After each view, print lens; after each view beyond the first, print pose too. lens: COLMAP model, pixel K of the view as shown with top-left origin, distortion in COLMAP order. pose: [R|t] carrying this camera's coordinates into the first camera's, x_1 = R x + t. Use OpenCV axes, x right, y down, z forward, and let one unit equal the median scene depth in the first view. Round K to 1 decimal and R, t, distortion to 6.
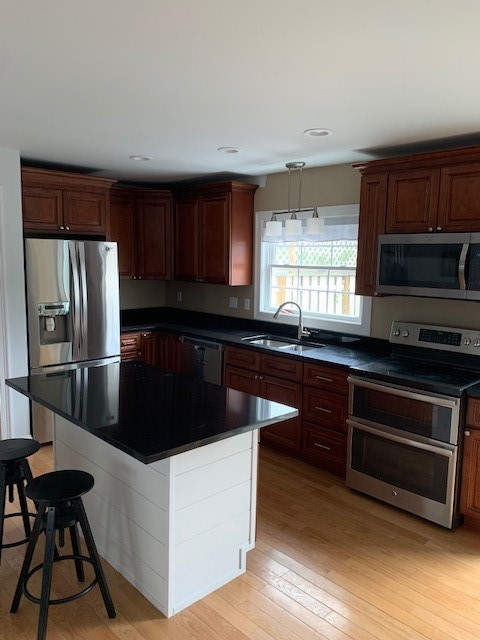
lens RADIAL K [[487.7, 0, 240.0], [0, 487.7, 320.0], [0, 0, 1]] dist [0.040858, -0.003602]
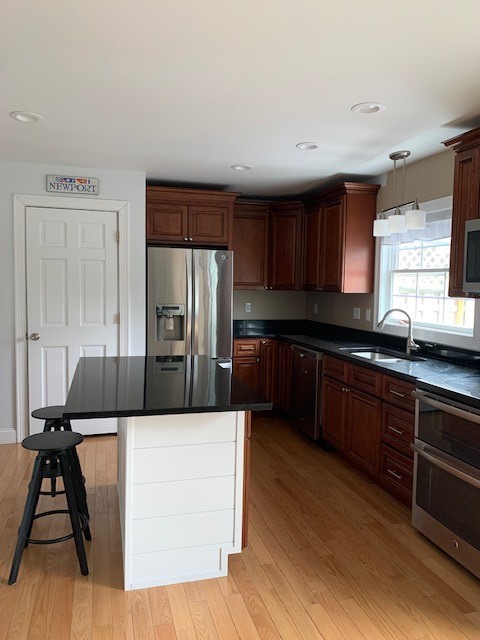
lens RADIAL K [[486.9, 0, 240.0], [0, 486.9, 320.0], [0, 0, 1]] dist [0.021456, -0.009203]
pose [[0.882552, 0.031685, -0.469145, 0.287831], [-0.062106, 0.996841, -0.049509, 0.046156], [0.466095, 0.072831, 0.881732, 0.101439]]
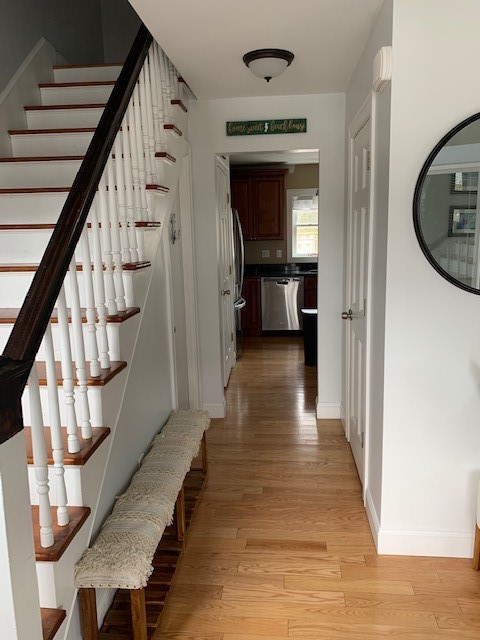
lens RADIAL K [[486.9, 0, 240.0], [0, 486.9, 320.0], [0, 0, 1]] dist [0.021456, -0.009203]
pose [[0.759646, -0.161850, 0.629875, -1.268400], [0.118812, 0.986775, 0.110266, -0.014089], [-0.639391, -0.008927, 0.768830, -0.052204]]
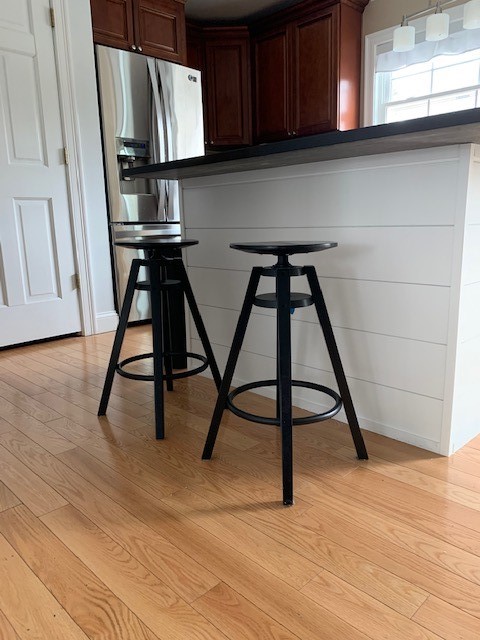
lens RADIAL K [[486.9, 0, 240.0], [0, 486.9, 320.0], [0, 0, 1]] dist [0.021456, -0.009203]
pose [[0.999009, -0.044496, 0.000960, -0.227456], [0.044322, 0.996593, 0.069551, 0.205556], [-0.004052, -0.069440, 0.997578, 0.212307]]
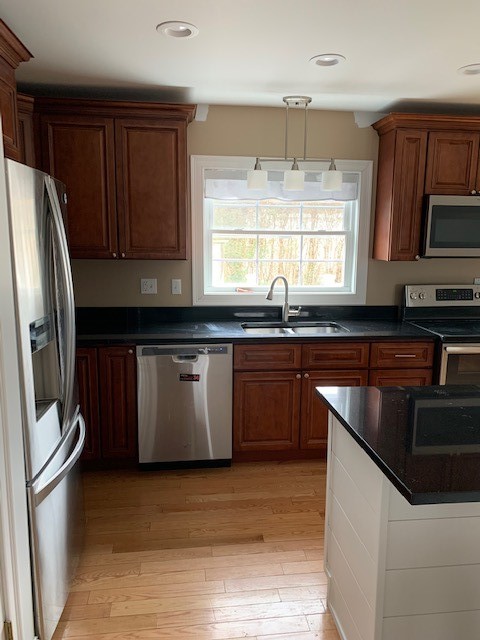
lens RADIAL K [[486.9, 0, 240.0], [0, 486.9, 320.0], [0, 0, 1]] dist [0.021456, -0.009203]
pose [[0.603399, -0.144520, 0.784234, -0.619020], [0.104680, 0.989286, 0.101765, -0.058518], [-0.790539, 0.020689, 0.612063, 0.610356]]
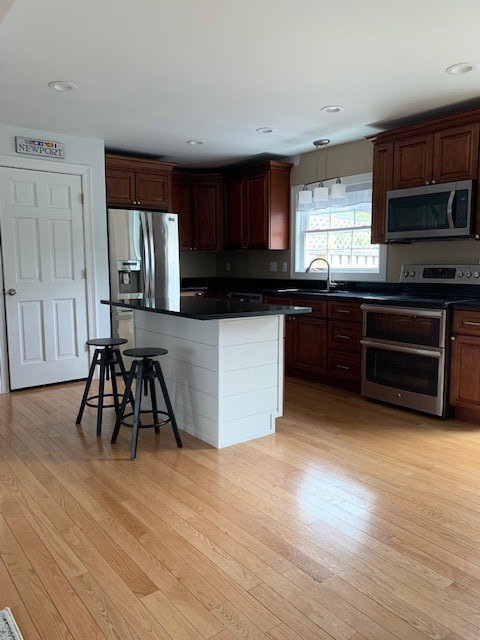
lens RADIAL K [[486.9, 0, 240.0], [0, 486.9, 320.0], [0, 0, 1]] dist [0.021456, -0.009203]
pose [[0.994222, -0.009133, -0.106950, 0.038097], [0.007441, 0.999841, -0.016212, 0.142074], [0.107081, 0.015322, 0.994132, -0.217075]]
